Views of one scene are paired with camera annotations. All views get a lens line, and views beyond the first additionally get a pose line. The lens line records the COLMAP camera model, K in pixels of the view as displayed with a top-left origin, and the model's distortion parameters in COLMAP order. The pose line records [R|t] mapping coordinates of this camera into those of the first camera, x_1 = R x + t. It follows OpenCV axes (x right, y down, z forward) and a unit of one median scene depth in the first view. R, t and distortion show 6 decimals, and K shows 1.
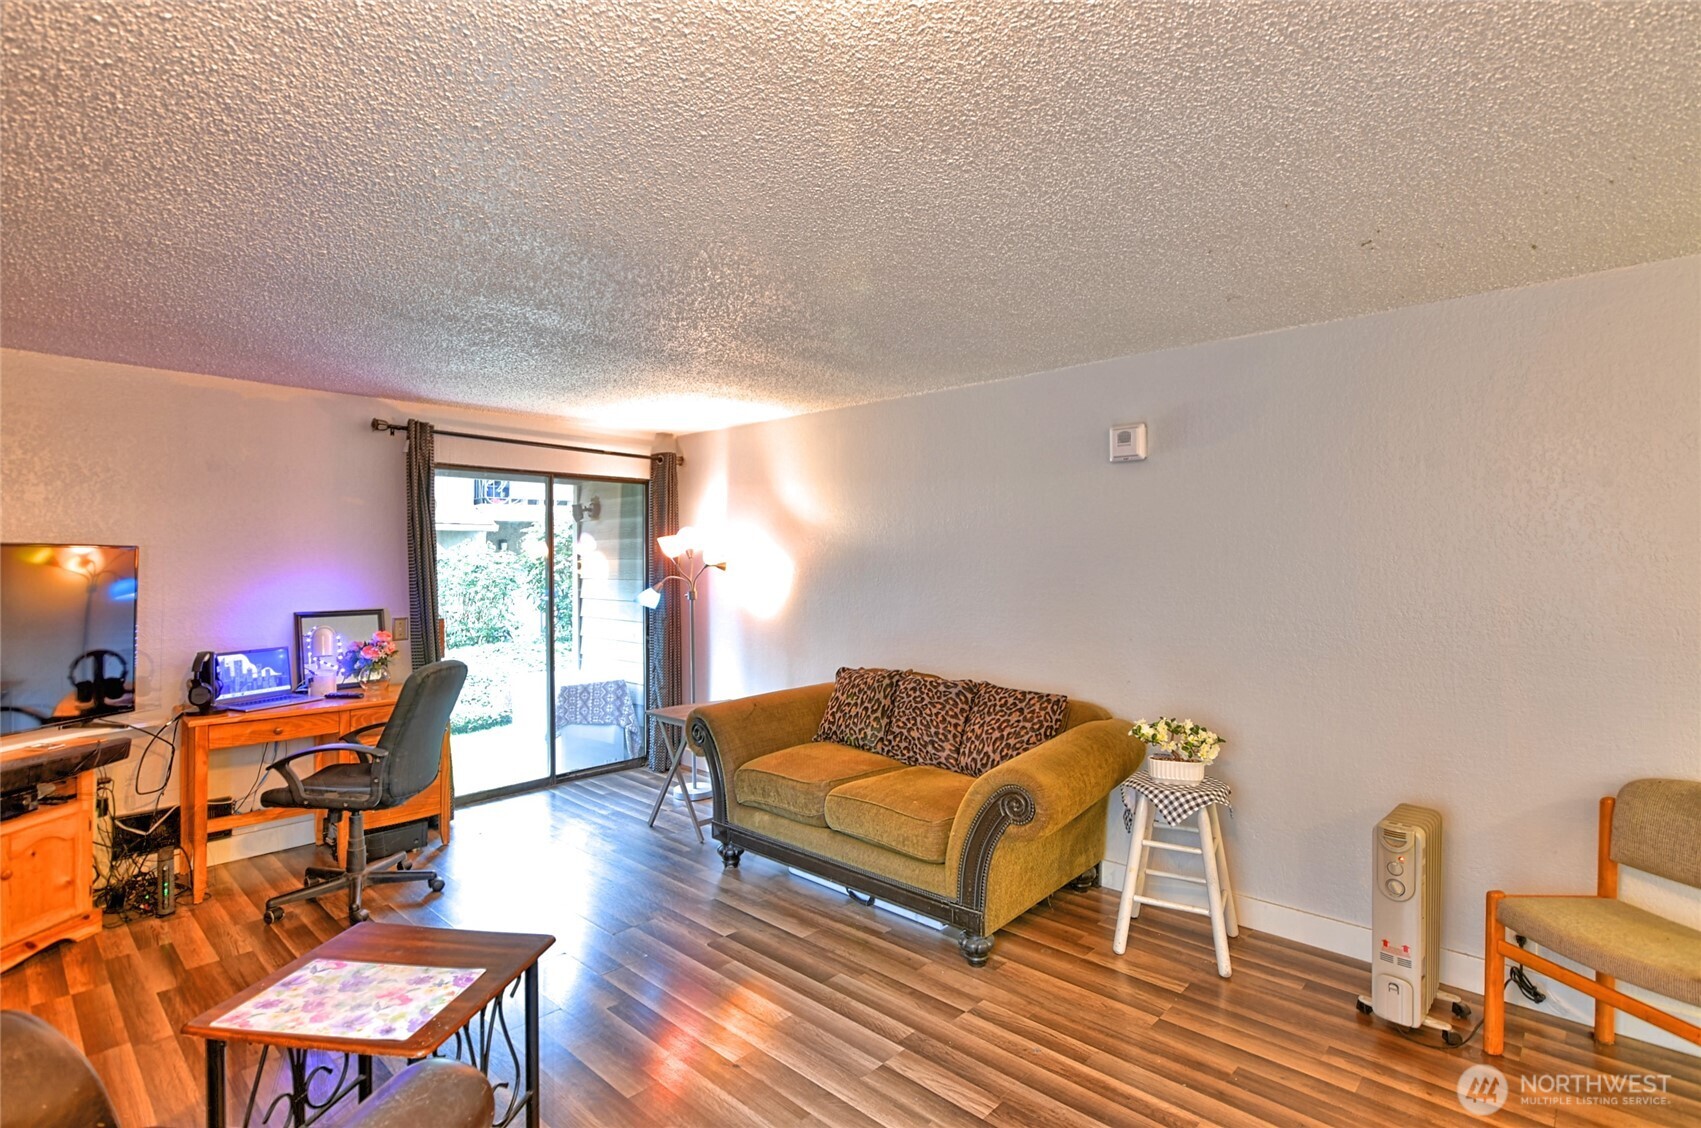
lens RADIAL K [[820.2, 0, 851.2], [0, 820.2, 566.4], [0, 0, 1]] dist [-0.008794, 0.001866]
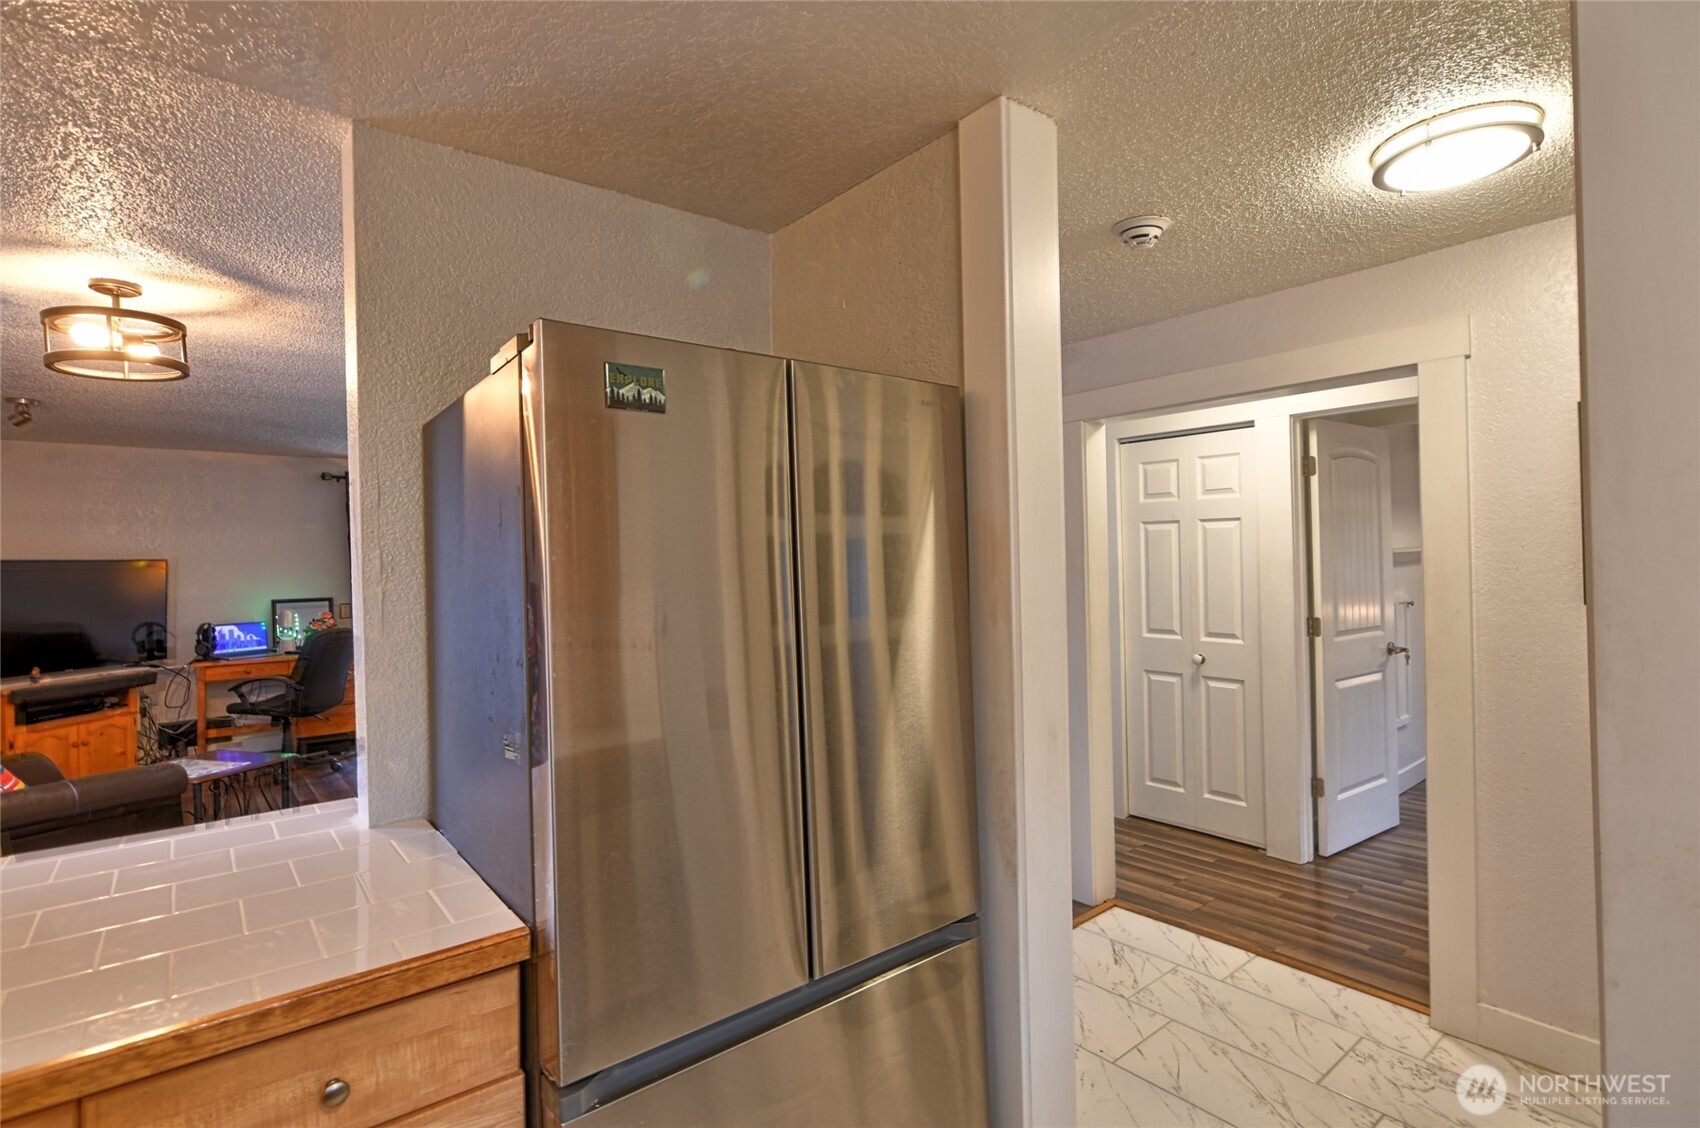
lens RADIAL K [[819.7, 0, 842.6], [0, 819.7, 558.1], [0, 0, 1]] dist [-0.008794, 0.001866]
pose [[0.990750, -0.013858, -0.134988, 0.700889], [0.013166, 0.999895, -0.006022, 0.001167], [0.135057, 0.004189, 0.990829, -0.453740]]
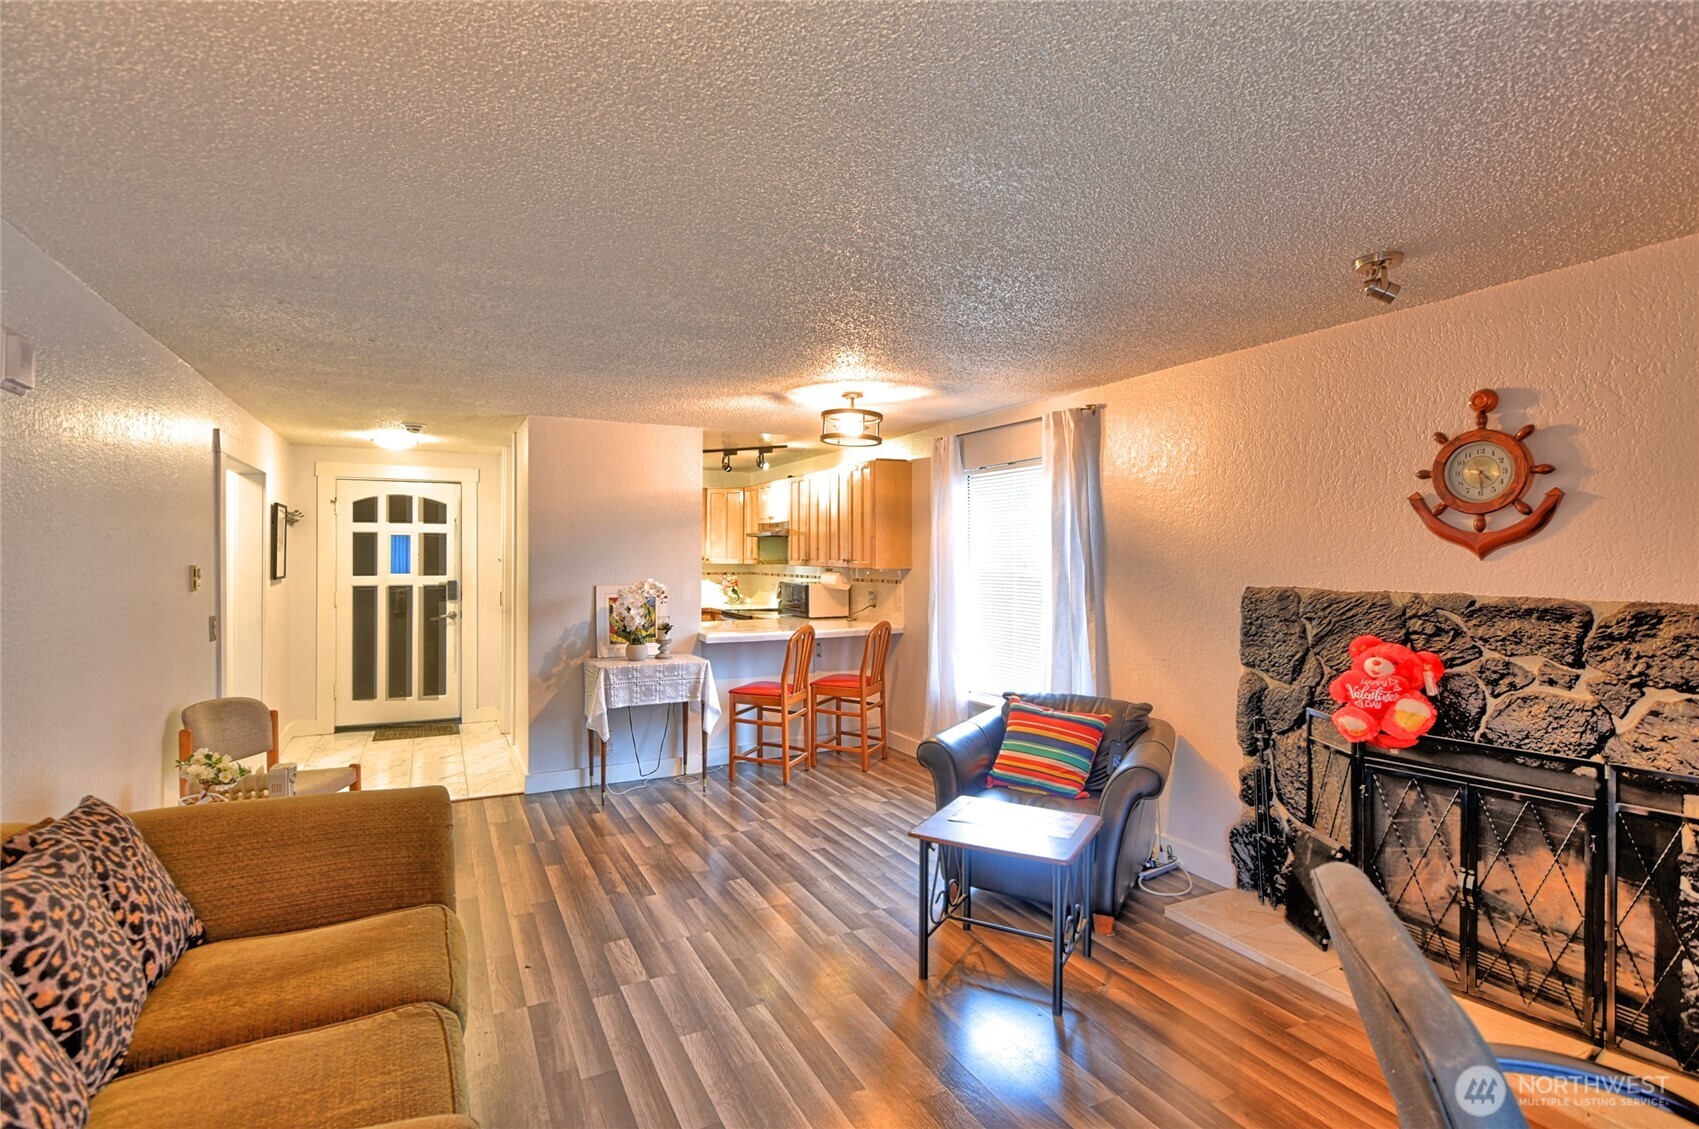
lens RADIAL K [[819.2, 0, 851.0], [0, 819.2, 560.9], [0, 0, 1]] dist [-0.008794, 0.001866]
pose [[-0.939348, 0.005965, 0.342913, -0.417878], [0.011609, 0.999829, 0.014407, -0.007489], [-0.342768, 0.017514, -0.939257, 1.300823]]
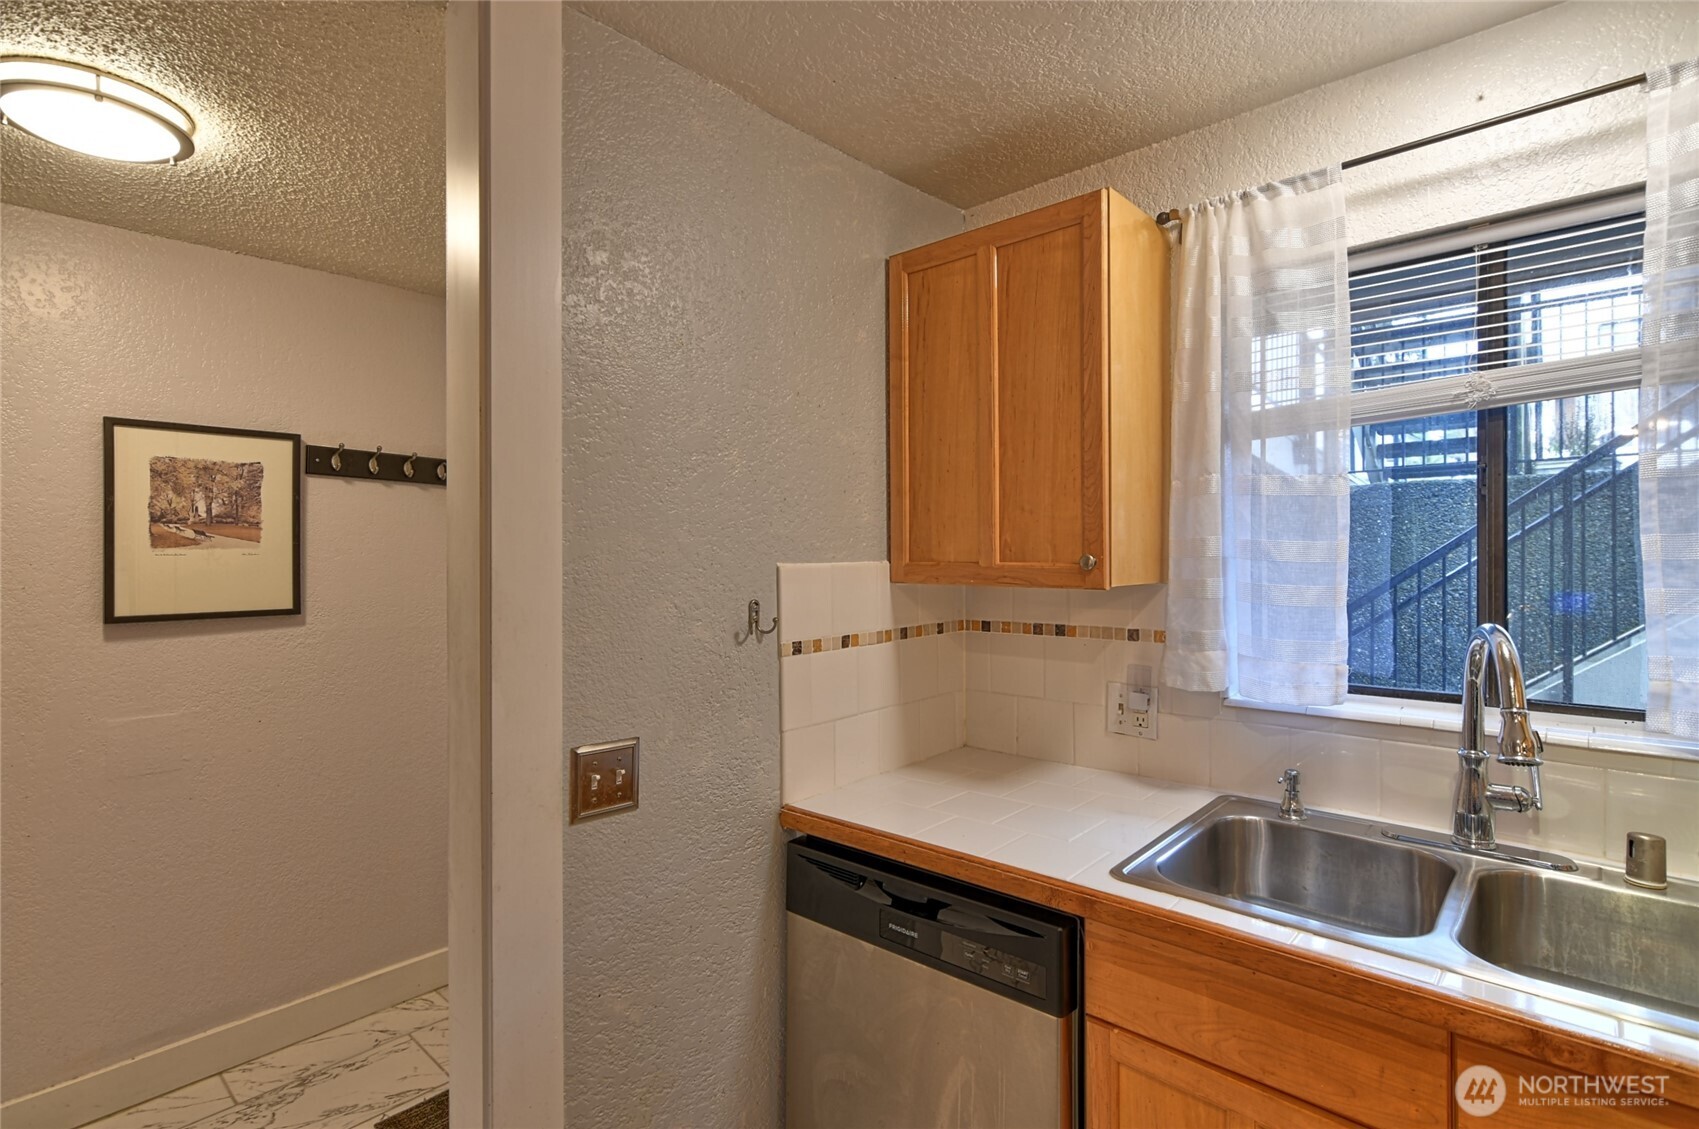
lens RADIAL K [[819.2, 0, 852.9], [0, 819.2, 563.2], [0, 0, 1]] dist [-0.008794, 0.001866]
pose [[-0.023910, 0.002174, 0.999712, 0.580150], [0.016286, 0.999866, -0.001785, 0.004342], [-0.999581, 0.016239, -0.023942, -0.332349]]
